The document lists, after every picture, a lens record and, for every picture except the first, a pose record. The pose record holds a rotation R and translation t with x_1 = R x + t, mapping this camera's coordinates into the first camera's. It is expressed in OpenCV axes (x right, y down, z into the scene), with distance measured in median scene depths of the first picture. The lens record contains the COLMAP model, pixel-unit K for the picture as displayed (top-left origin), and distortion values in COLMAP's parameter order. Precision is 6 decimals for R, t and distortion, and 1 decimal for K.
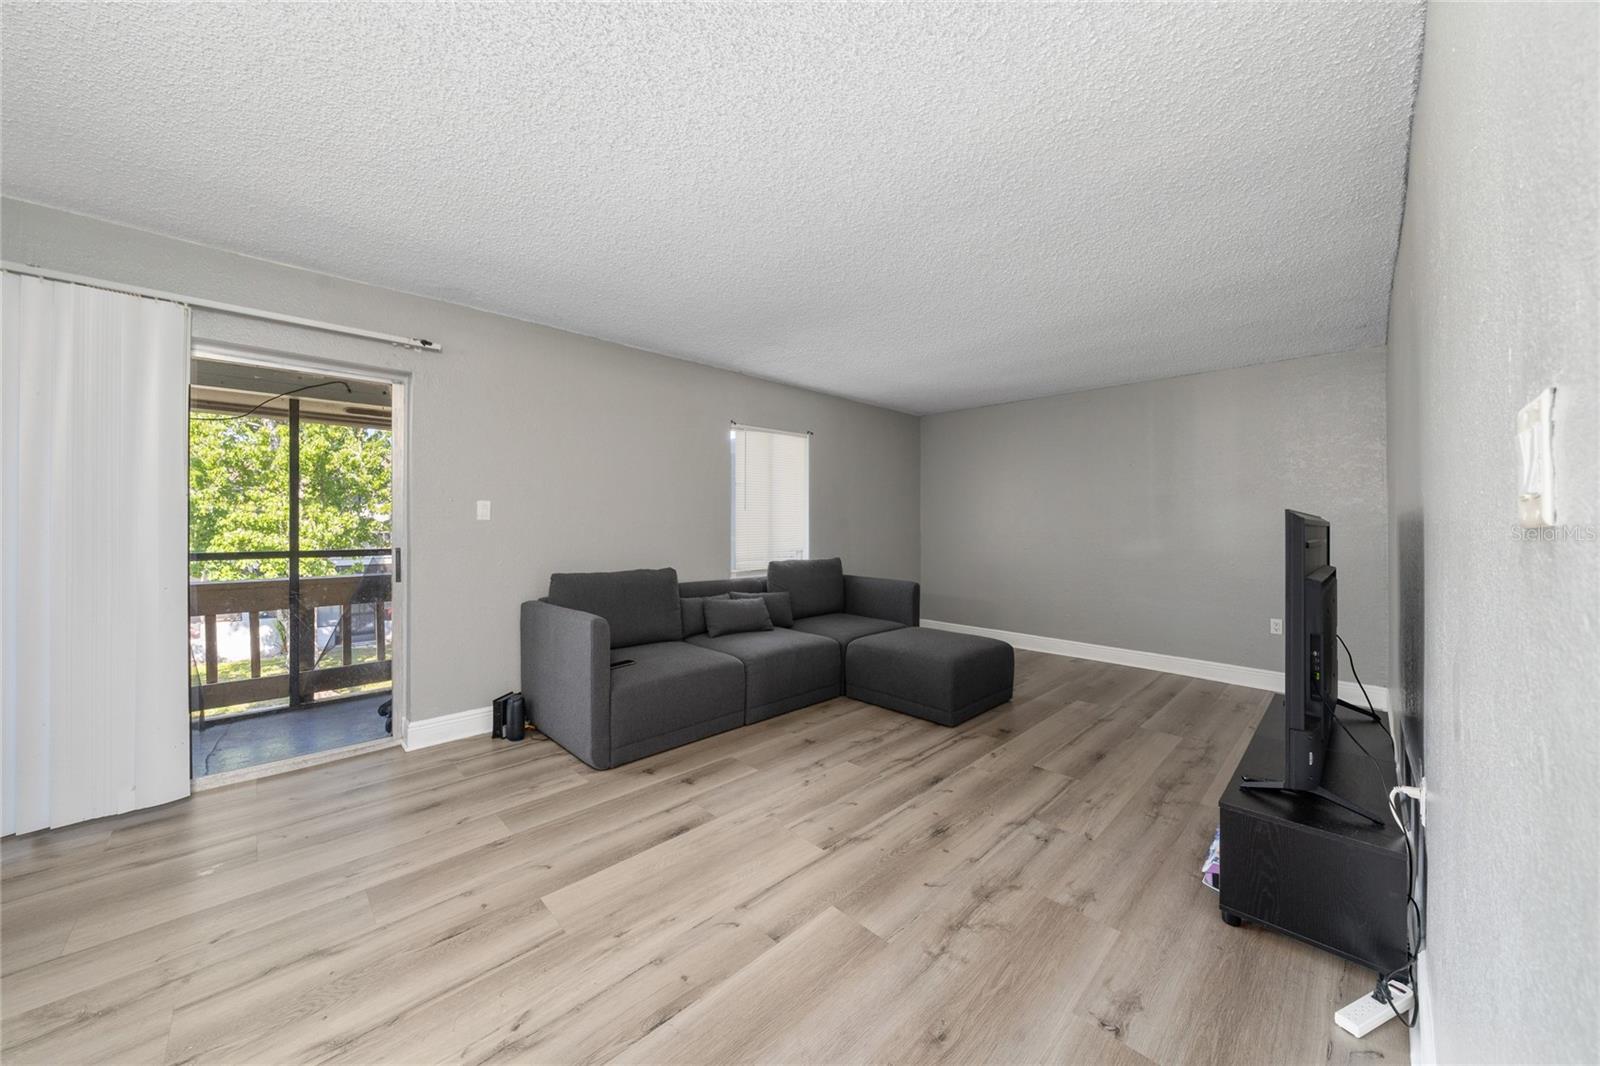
lens RADIAL K [[546.5, 0, 798.9], [0, 546.5, 530.2], [0, 0, 1]] dist [0.000140, 0.000052]
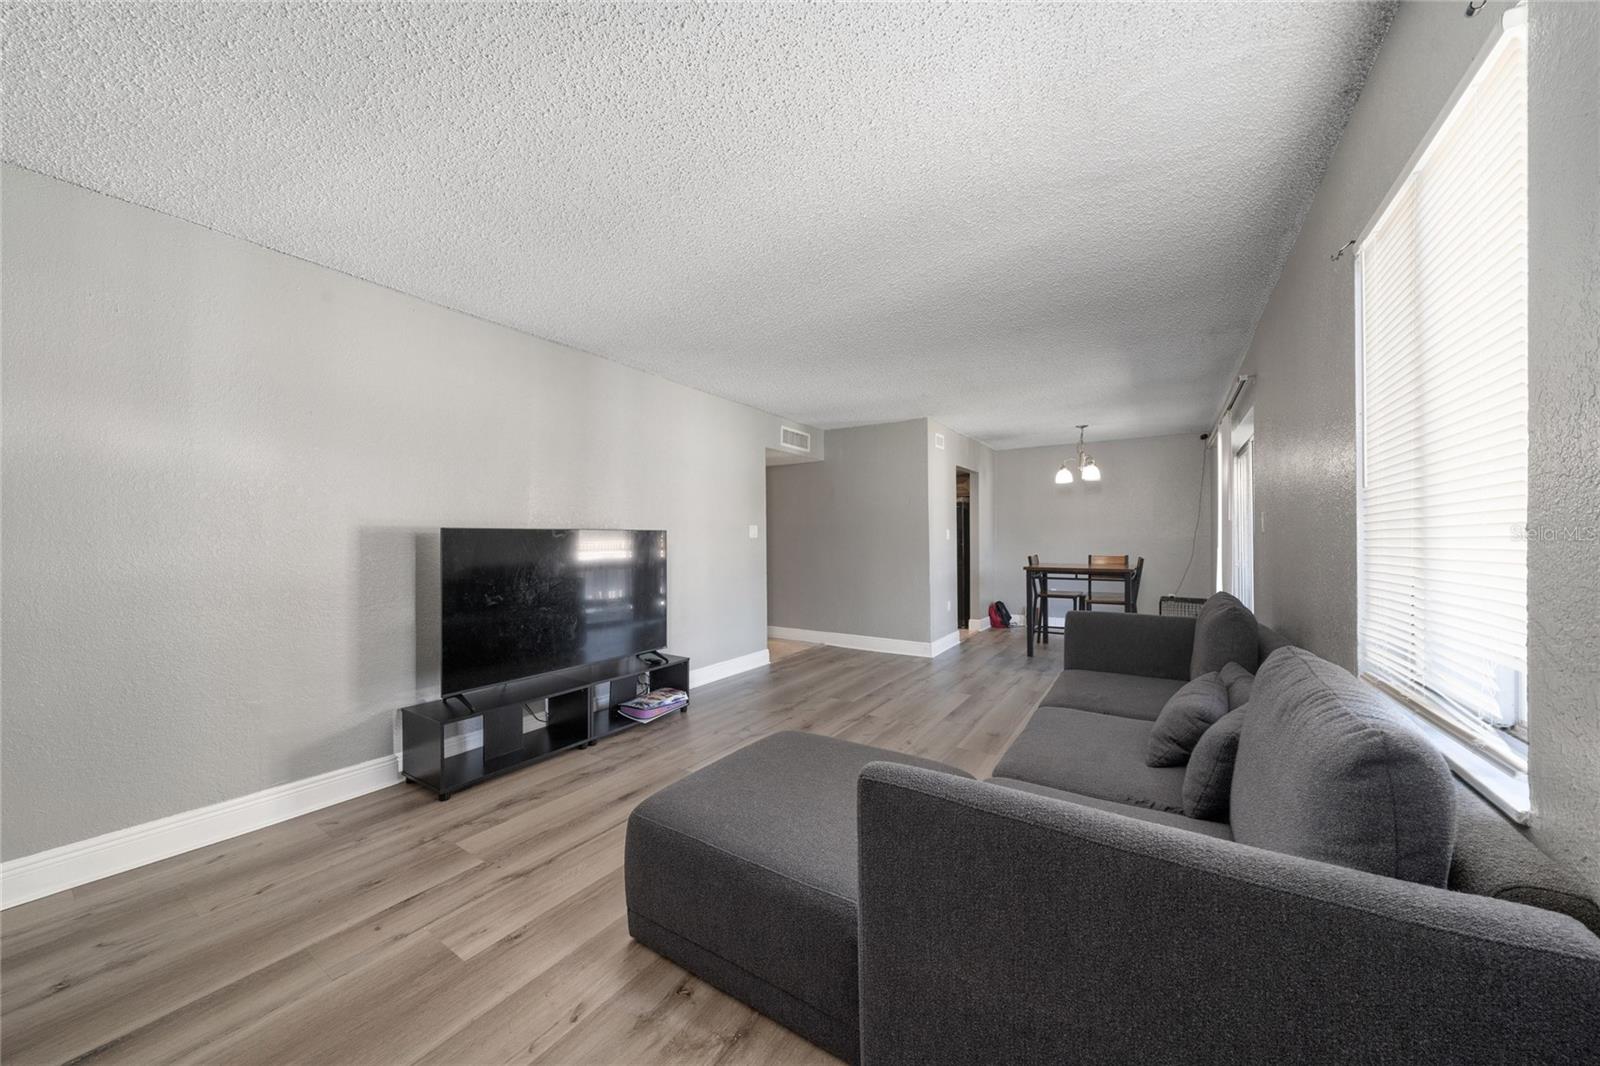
lens RADIAL K [[546.5, 0, 802.9], [0, 546.5, 534.5], [0, 0, 1]] dist [0.000140, 0.000052]
pose [[-0.975538, -0.003855, -0.219797, 0.528992], [-0.003646, 0.999992, -0.001359, -0.012536], [0.219801, -0.000524, -0.975545, 2.173299]]
